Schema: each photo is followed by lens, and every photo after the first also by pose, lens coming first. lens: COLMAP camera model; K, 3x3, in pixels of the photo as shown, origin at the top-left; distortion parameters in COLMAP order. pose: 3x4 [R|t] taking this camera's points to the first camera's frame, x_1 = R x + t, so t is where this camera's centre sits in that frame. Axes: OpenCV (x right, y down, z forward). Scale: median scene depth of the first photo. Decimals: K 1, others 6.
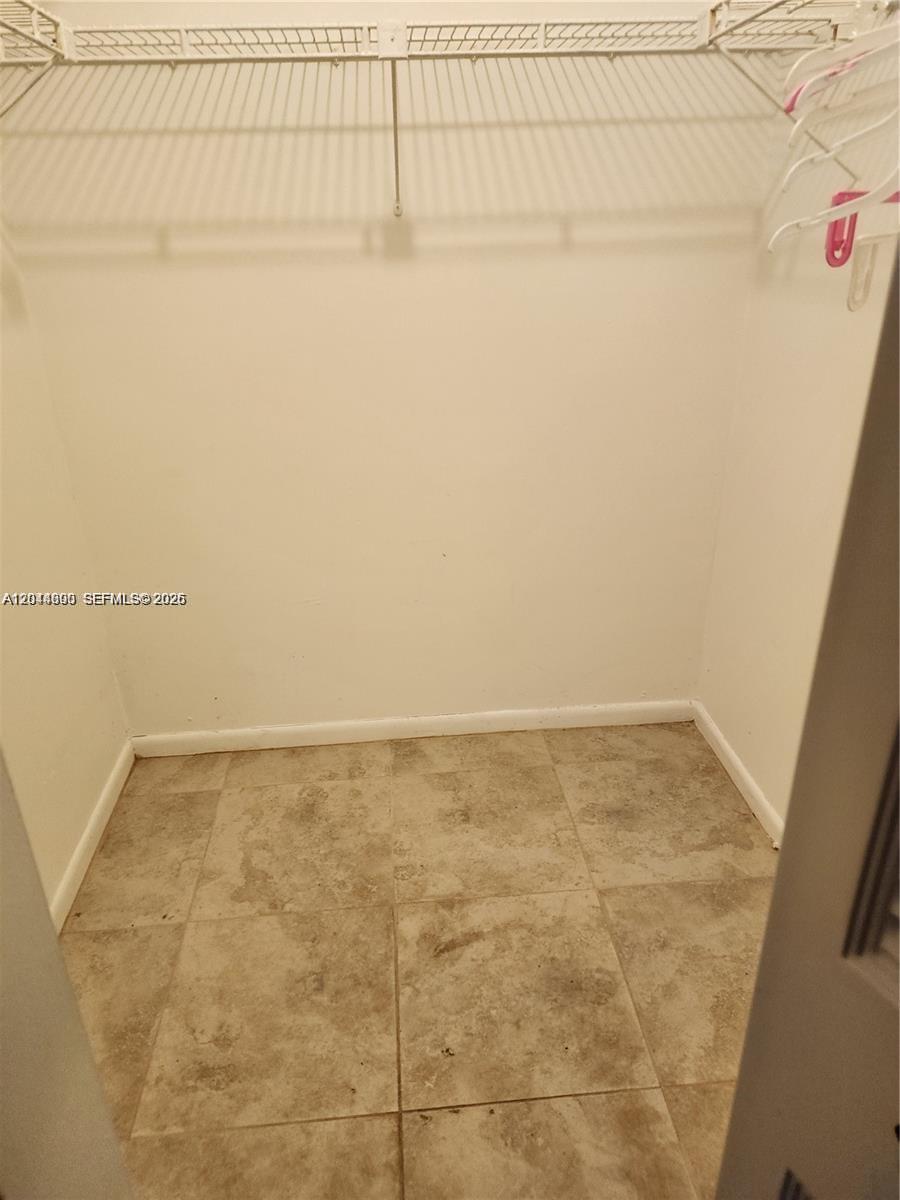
lens RADIAL K [[810.7, 0, 450.0], [0, 810.7, 600.0], [0, 0, 1]] dist [0.005782, 0.000261]
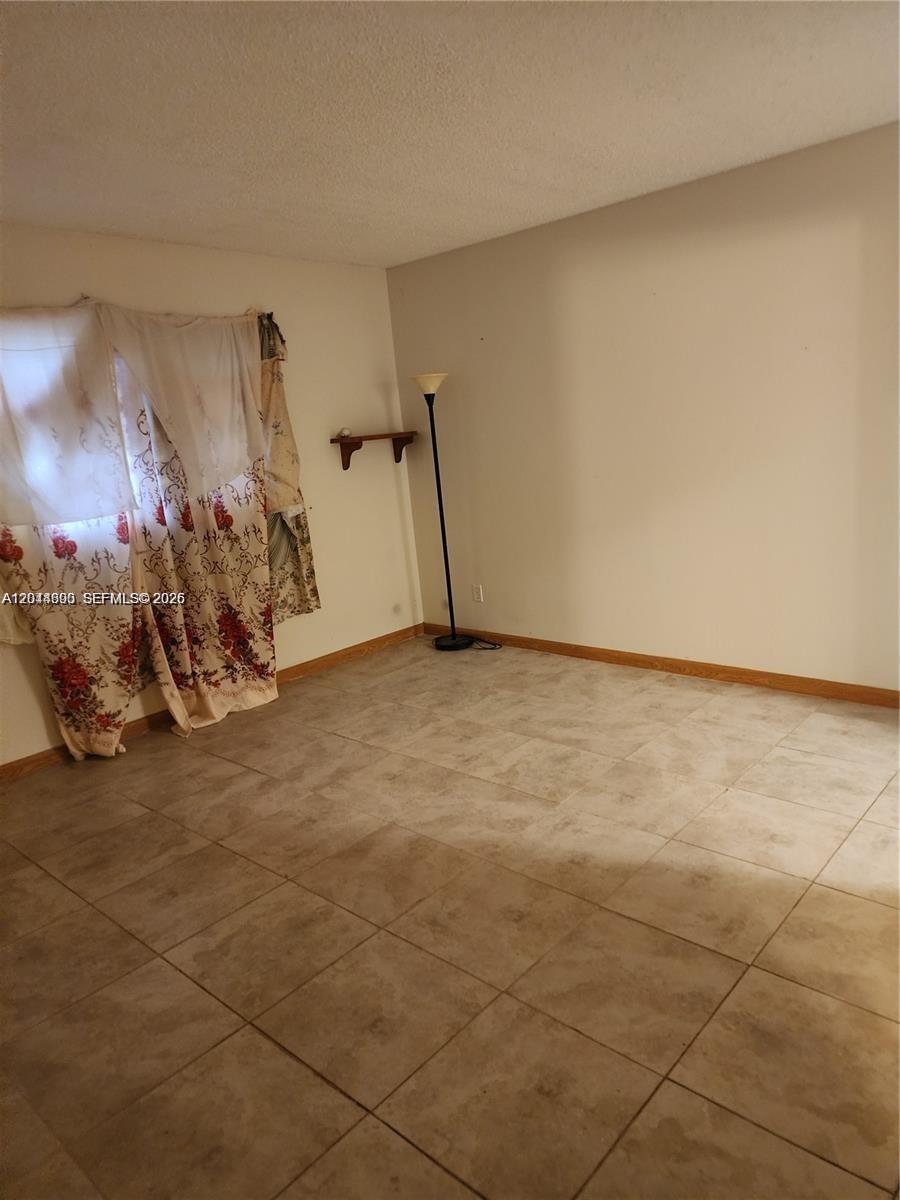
lens RADIAL K [[810.7, 0, 450.0], [0, 810.7, 600.0], [0, 0, 1]] dist [0.005782, 0.000261]
pose [[-0.729053, 0.233316, -0.643464, 0.690375], [-0.197382, 0.828502, 0.524046, -0.779720], [0.655379, 0.509066, -0.557970, 1.523719]]
